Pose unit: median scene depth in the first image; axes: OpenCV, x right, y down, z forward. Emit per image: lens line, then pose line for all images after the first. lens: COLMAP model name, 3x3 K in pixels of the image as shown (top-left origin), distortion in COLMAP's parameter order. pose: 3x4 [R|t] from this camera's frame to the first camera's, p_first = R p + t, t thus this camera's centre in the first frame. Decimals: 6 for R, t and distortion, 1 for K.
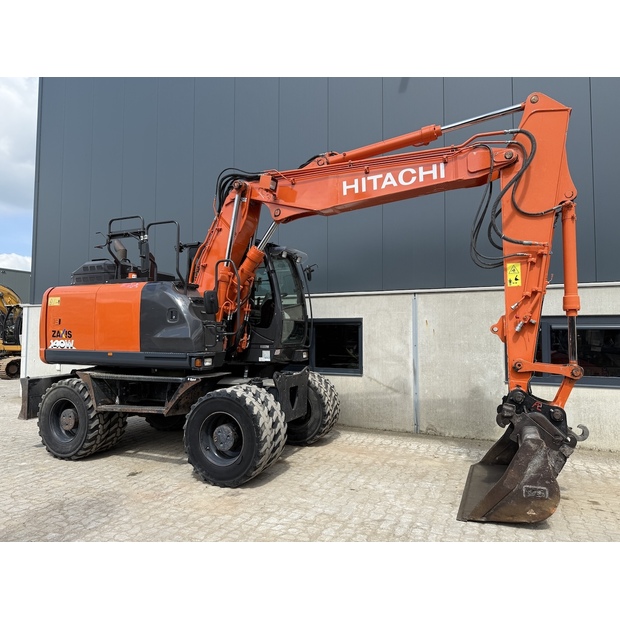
lens RADIAL K [[435.6, 0, 311.2], [0, 435.6, 309.2], [0, 0, 1]] dist [0.090320, -0.126980]
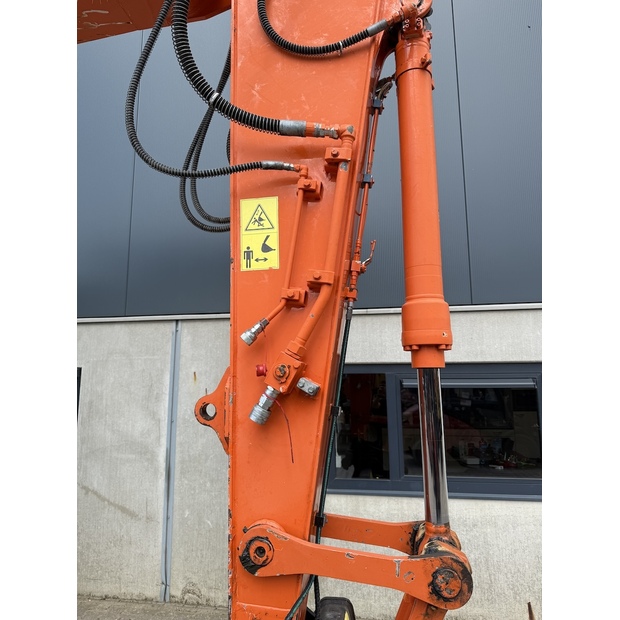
lens RADIAL K [[438.9, 0, 310.0], [0, 438.9, 310.0], [0, 0, 1]] dist [0.031926, -0.044639]
pose [[0.969269, 0.028067, 0.244399, 0.394167], [-0.002875, 0.994695, -0.102829, 0.007060], [-0.245988, 0.098966, 0.964207, 0.656897]]
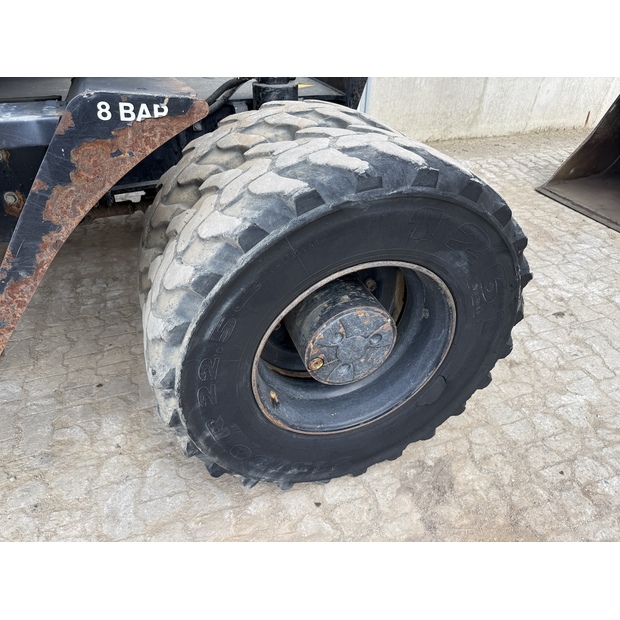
lens RADIAL K [[439.7, 0, 310.0], [0, 439.7, 310.0], [0, 0, 1]] dist [0.015962, 0.001249]
pose [[0.730997, -0.394240, 0.556973, -0.347430], [-0.053147, 0.780847, 0.622457, 0.122770], [-0.680308, -0.484616, 0.549844, 0.893609]]
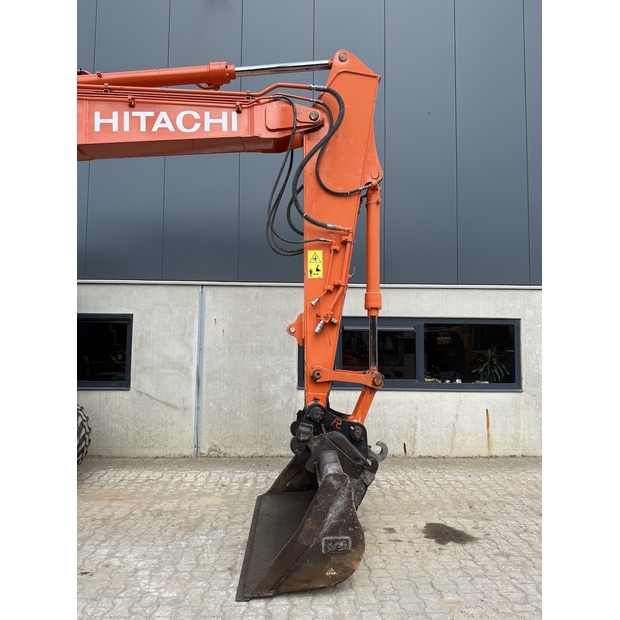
lens RADIAL K [[432.1, 0, 311.9], [0, 432.1, 307.1], [0, 0, 1]] dist [0.076881, -0.109423]
pose [[0.896420, 0.033297, 0.441952, 0.093732], [-0.030476, 0.999445, -0.013483, 0.012749], [-0.442156, -0.001382, 0.896937, 0.263086]]
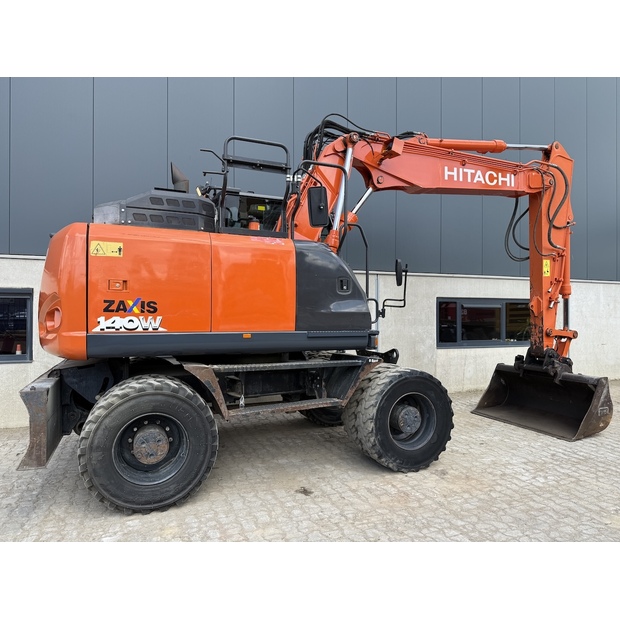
lens RADIAL K [[438.9, 0, 310.0], [0, 438.9, 310.0], [0, 0, 1]] dist [0.031926, -0.044639]
pose [[0.695258, 0.005995, 0.718735, -1.015547], [-0.042258, 0.998576, 0.032549, 0.039149], [-0.717517, -0.053002, 0.694521, 0.521907]]
